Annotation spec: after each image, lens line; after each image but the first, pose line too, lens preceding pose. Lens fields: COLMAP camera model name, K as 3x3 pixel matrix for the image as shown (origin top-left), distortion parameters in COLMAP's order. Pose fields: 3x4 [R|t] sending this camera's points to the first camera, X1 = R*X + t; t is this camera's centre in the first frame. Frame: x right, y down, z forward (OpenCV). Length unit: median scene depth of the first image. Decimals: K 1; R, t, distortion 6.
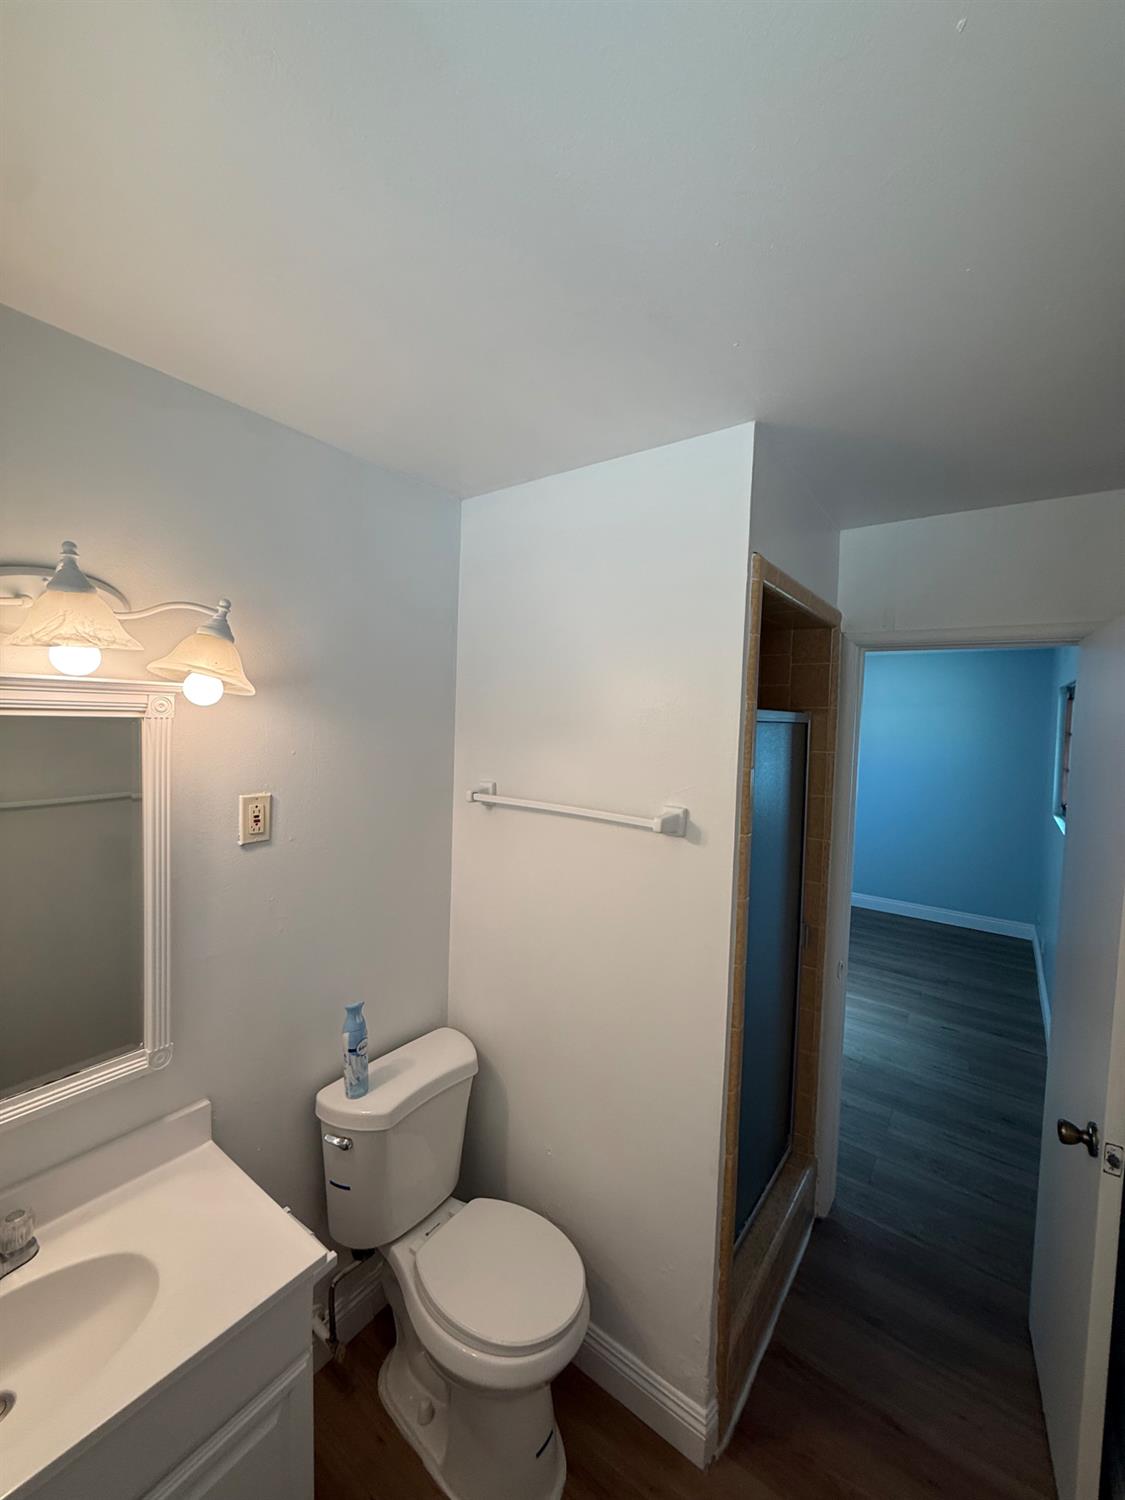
lens RADIAL K [[608.6, 0, 567.9], [0, 608.6, 745.6], [0, 0, 1]] dist [0.002362, -0.000005]
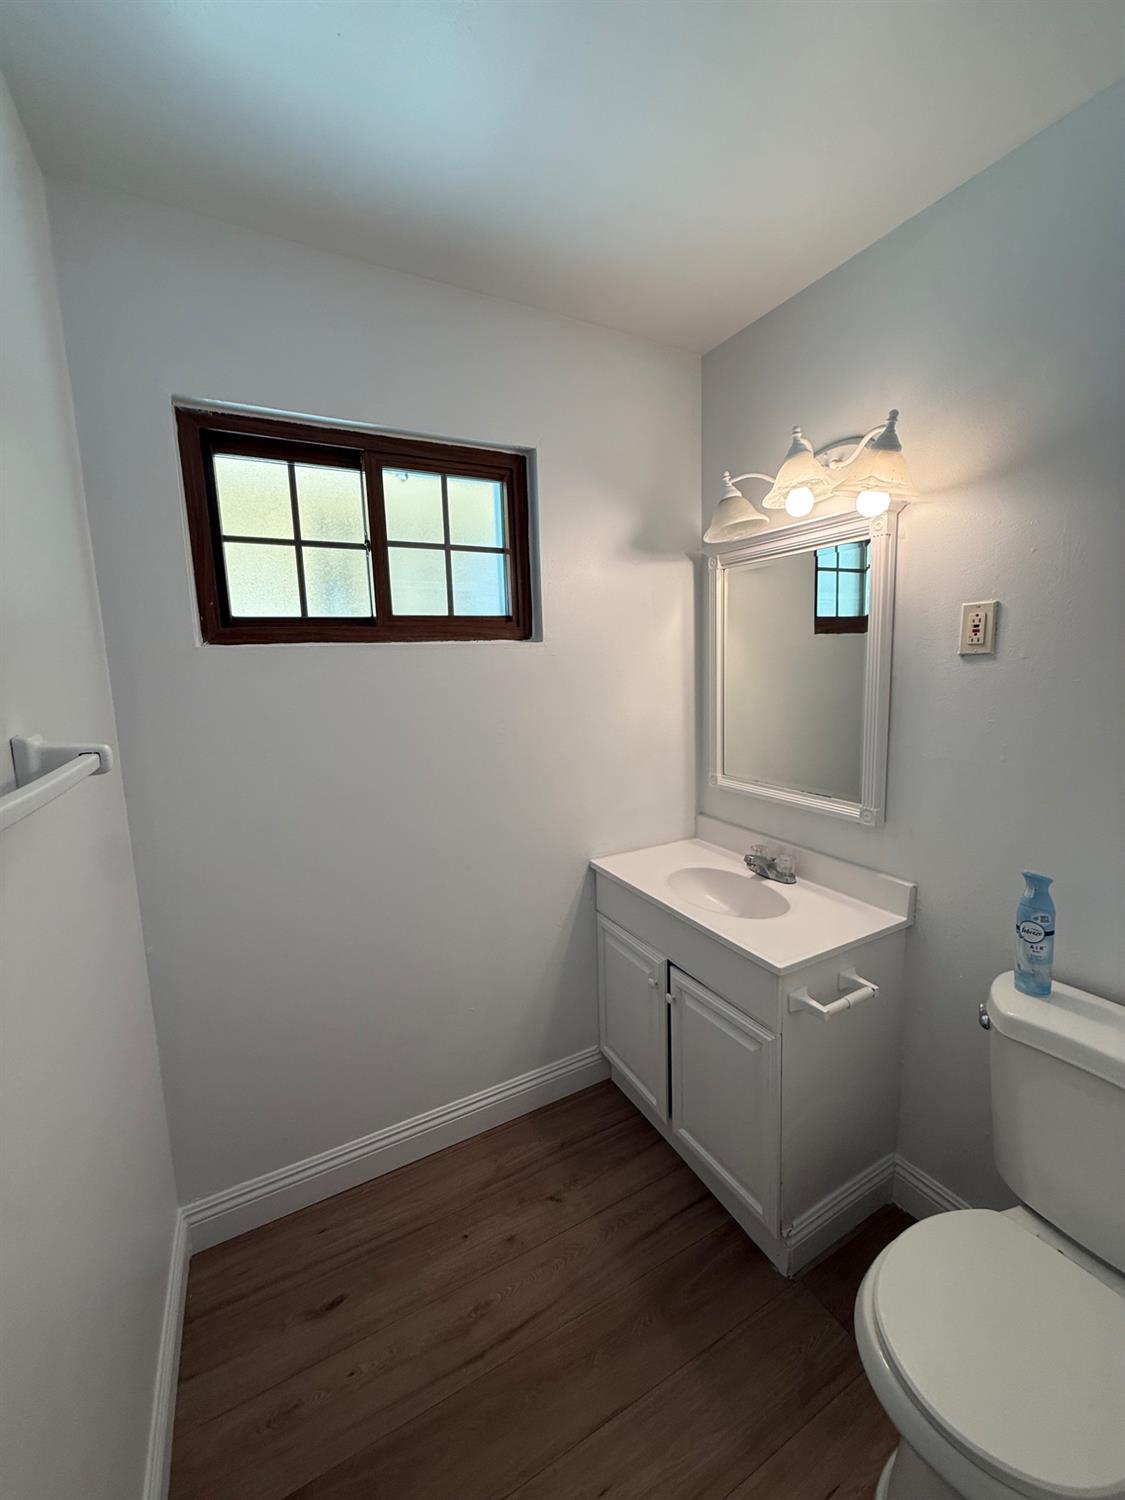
lens RADIAL K [[608.6, 0, 567.9], [0, 608.6, 745.6], [0, 0, 1]] dist [0.002362, -0.000005]
pose [[-0.425724, 0.109983, -0.898144, 0.606370], [-0.018201, 0.991344, 0.130023, 0.185517], [0.904670, 0.071701, -0.420037, 0.825566]]
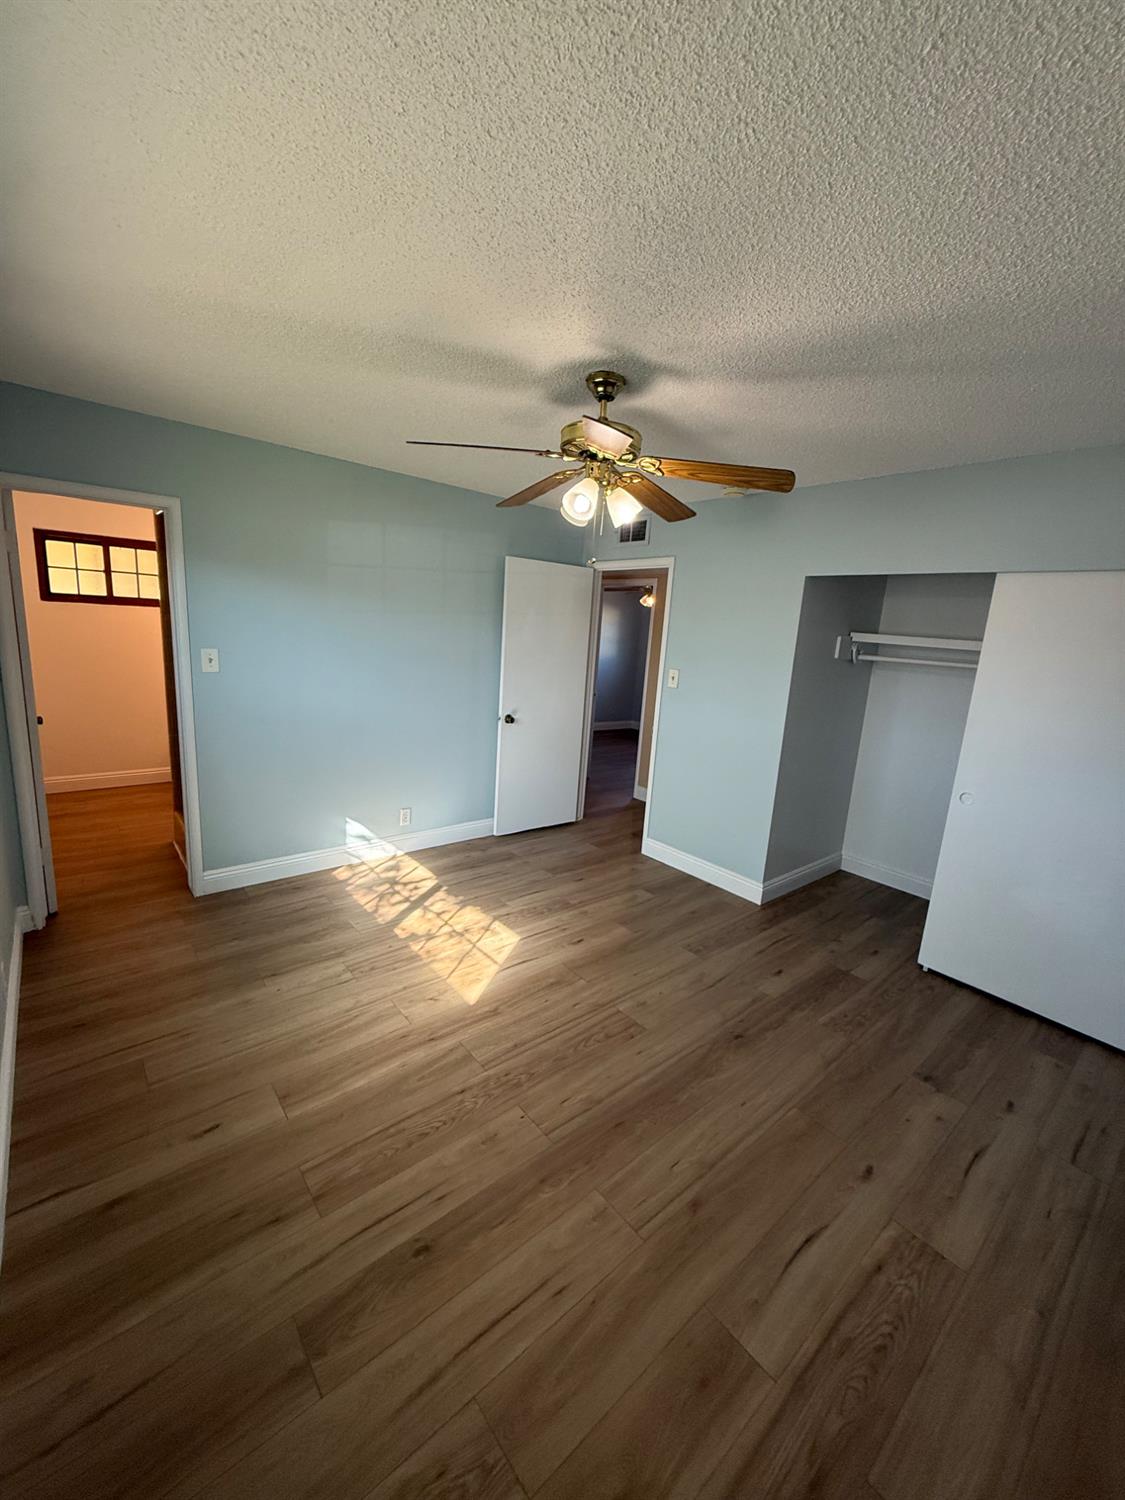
lens RADIAL K [[608.6, 0, 567.9], [0, 608.6, 745.6], [0, 0, 1]] dist [0.002362, -0.000005]
pose [[-0.242466, 0.144527, -0.959334, 2.456633], [-0.109476, 0.978449, 0.175077, 0.041556], [0.963963, 0.147474, -0.221419, 3.345194]]
